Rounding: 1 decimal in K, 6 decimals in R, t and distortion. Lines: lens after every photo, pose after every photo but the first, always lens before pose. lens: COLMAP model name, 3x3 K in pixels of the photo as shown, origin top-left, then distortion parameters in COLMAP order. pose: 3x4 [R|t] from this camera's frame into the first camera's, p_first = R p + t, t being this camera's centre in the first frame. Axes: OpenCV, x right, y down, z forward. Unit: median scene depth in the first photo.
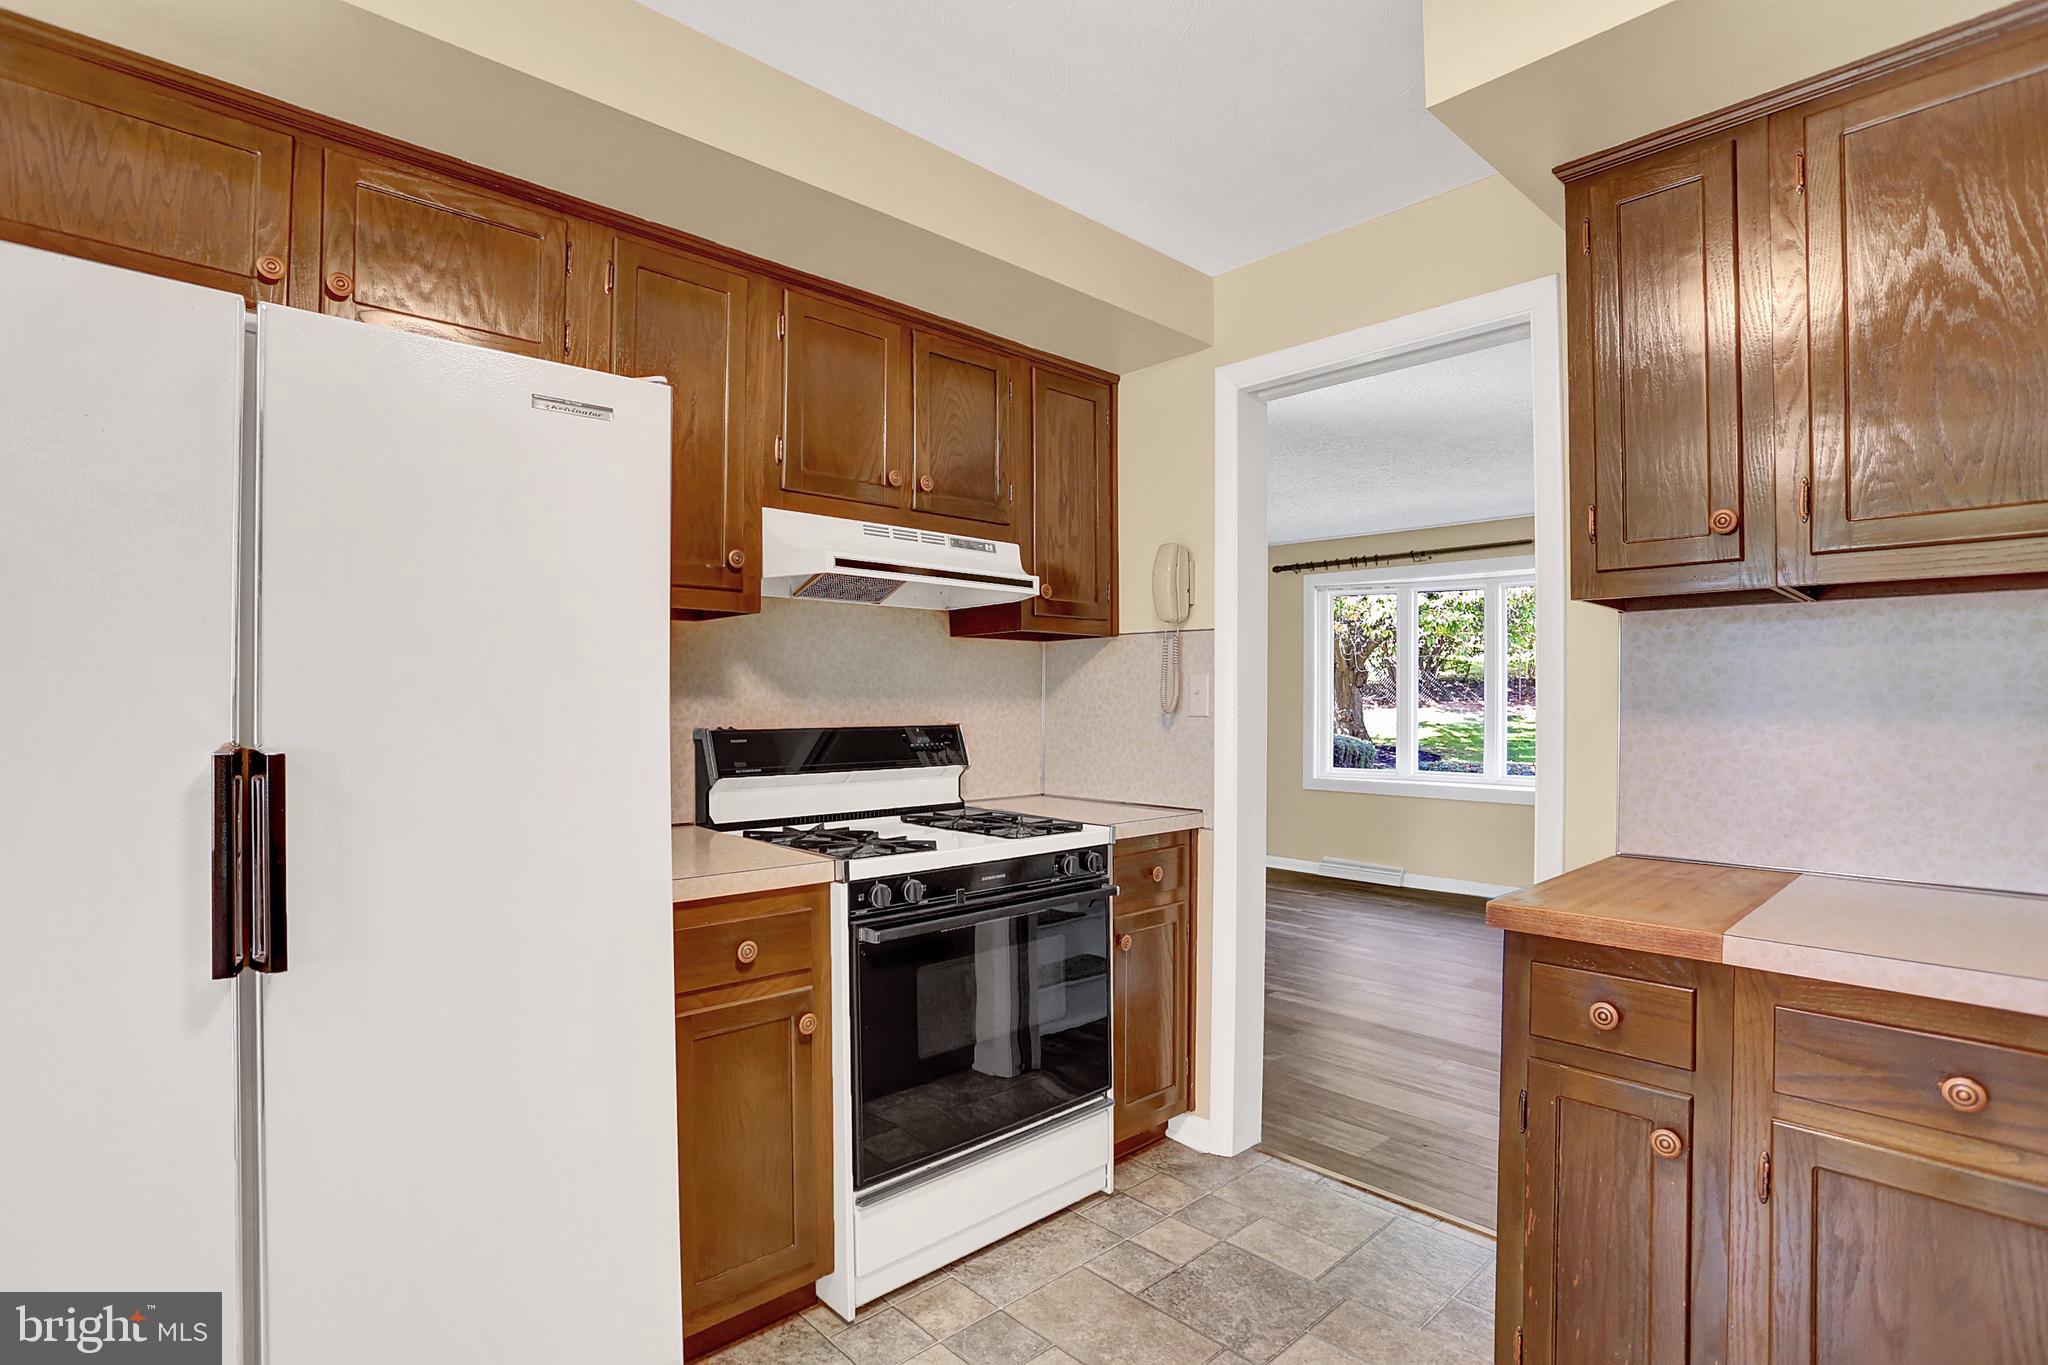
lens RADIAL K [[1018.8, 0, 1005.1], [0, 1018.8, 681.0], [0, 0, 1]] dist [-0.077217, 0.032334]
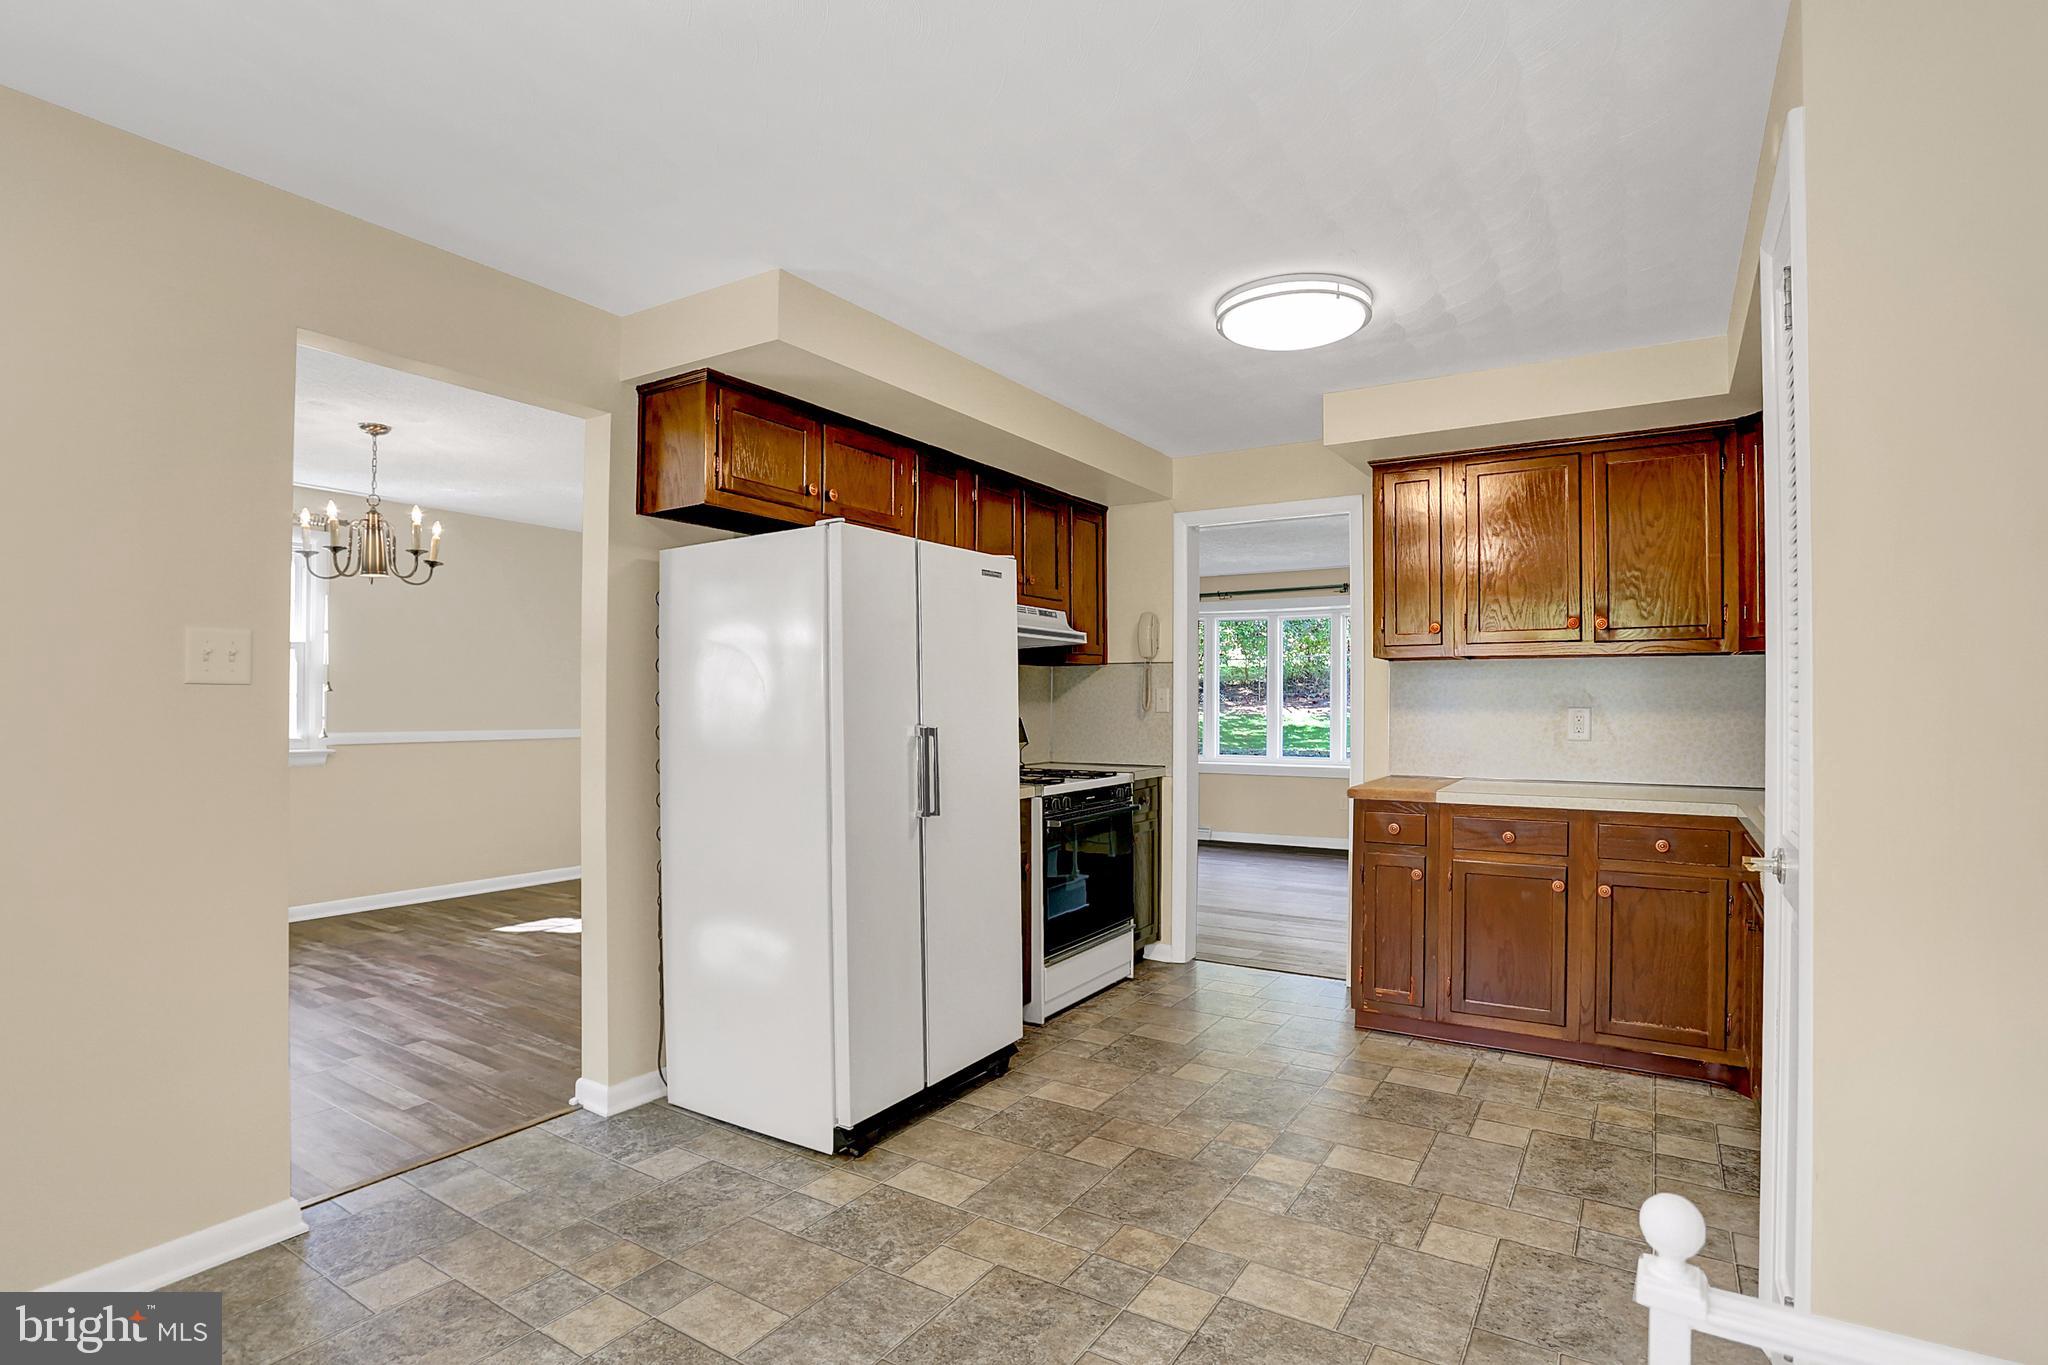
lens RADIAL K [[1005.9, 0, 1015.1], [0, 1005.9, 677.5], [0, 0, 1]] dist [-0.078544, 0.035288]
pose [[0.970220, 0.003616, 0.242198, -0.722639], [-0.002601, 0.999986, -0.004510, -0.025052], [-0.242211, 0.003745, 0.970216, -0.934596]]
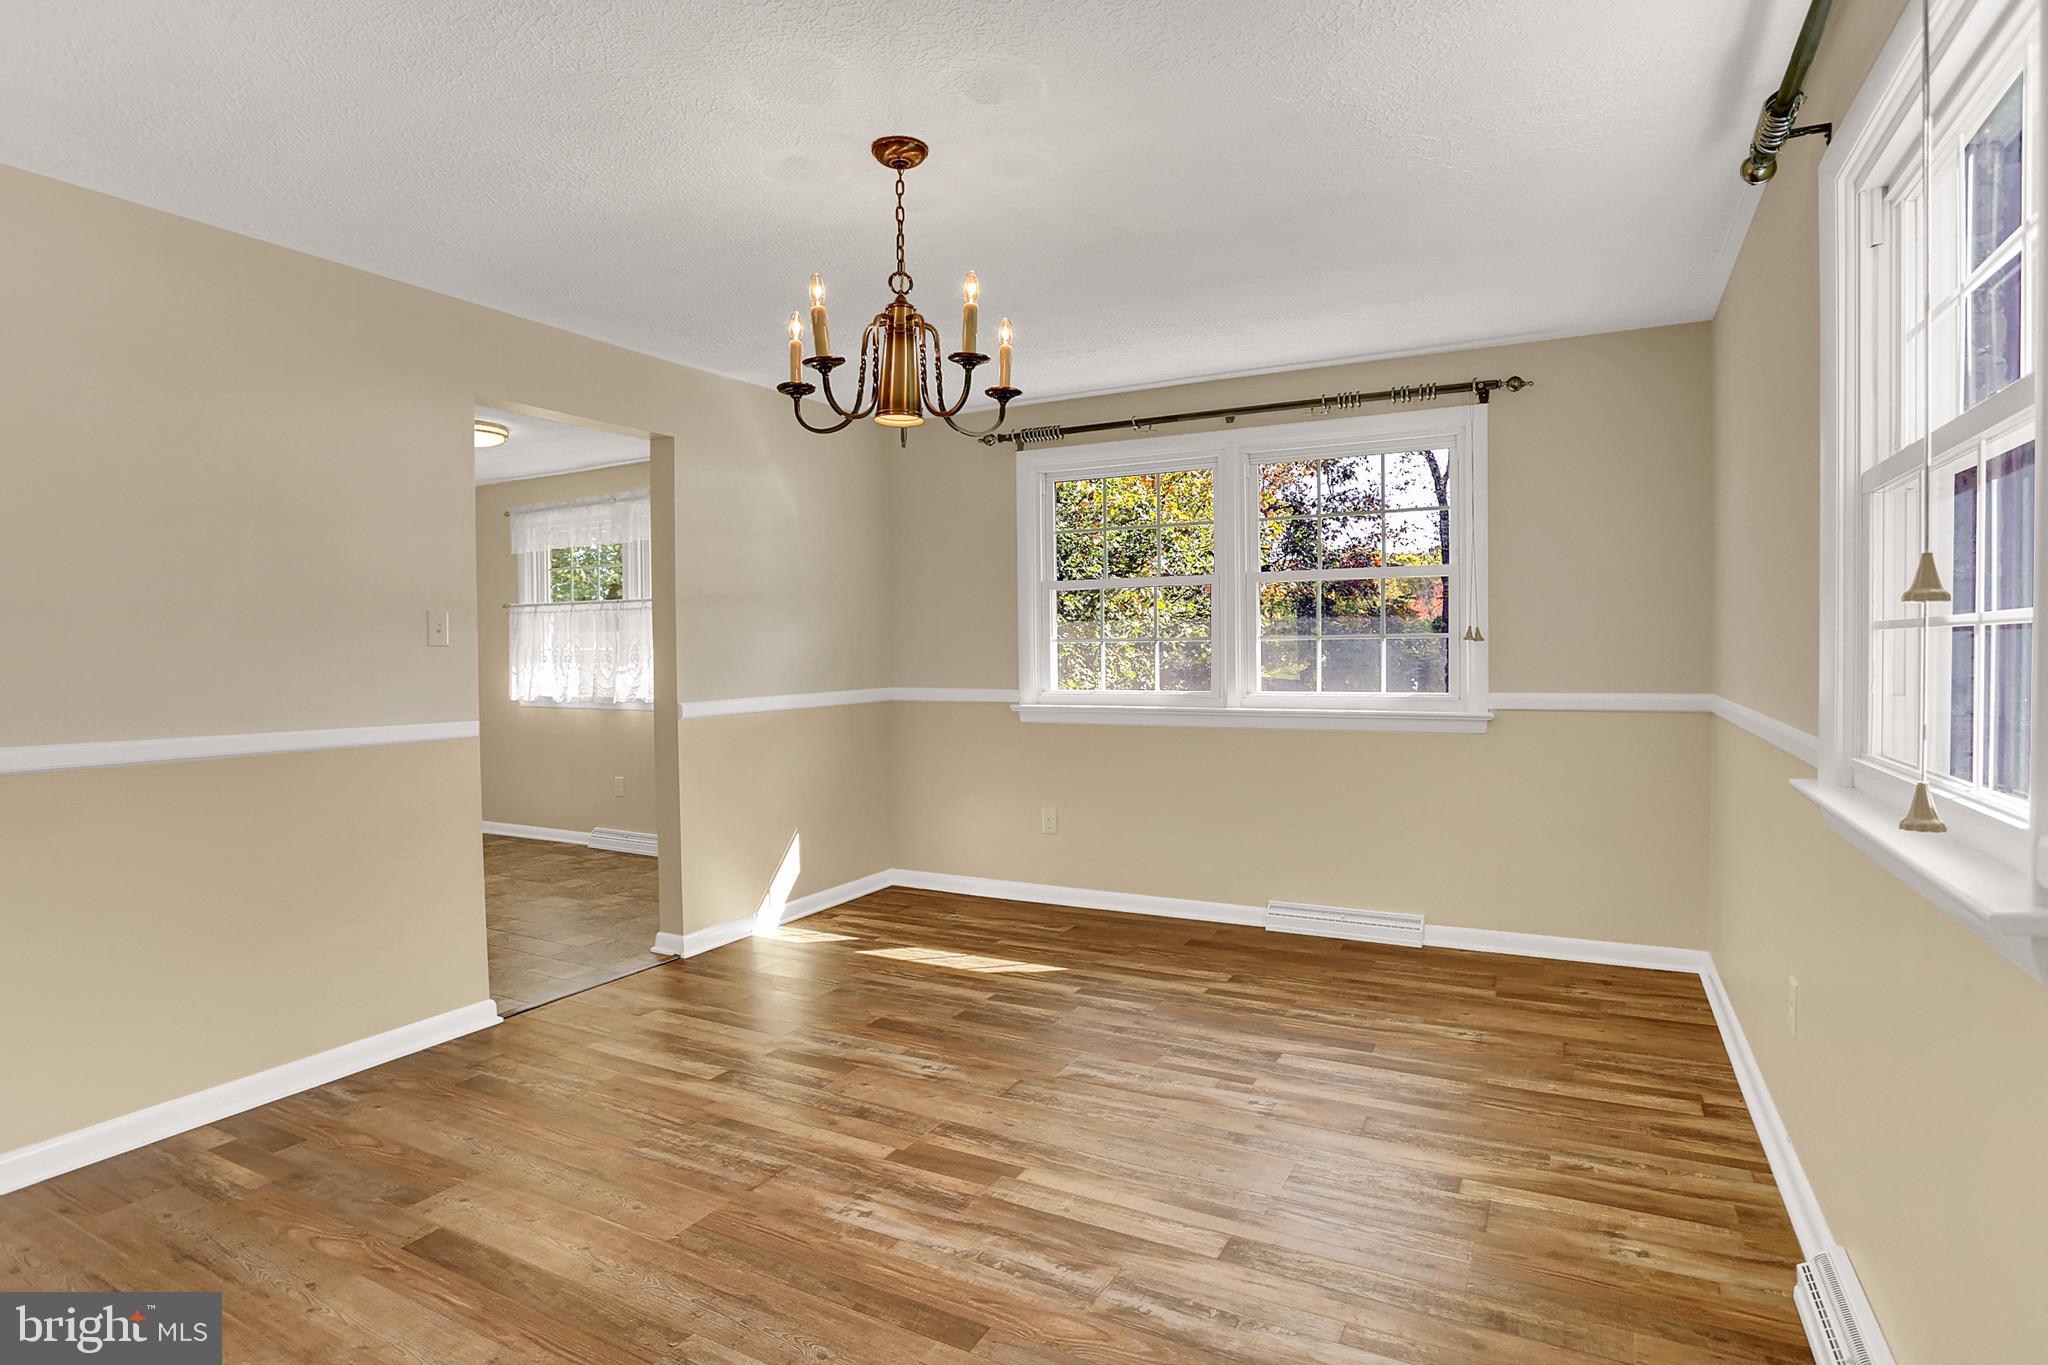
lens RADIAL K [[1049.3, 0, 1014.7], [0, 1049.3, 687.0], [0, 0, 1]] dist [-0.080918, 0.044245]
pose [[-0.950273, 0.013185, -0.311138, -1.347566], [0.010570, 0.999893, 0.010091, 0.064215], [0.311238, 0.006300, -0.950311, 2.909622]]
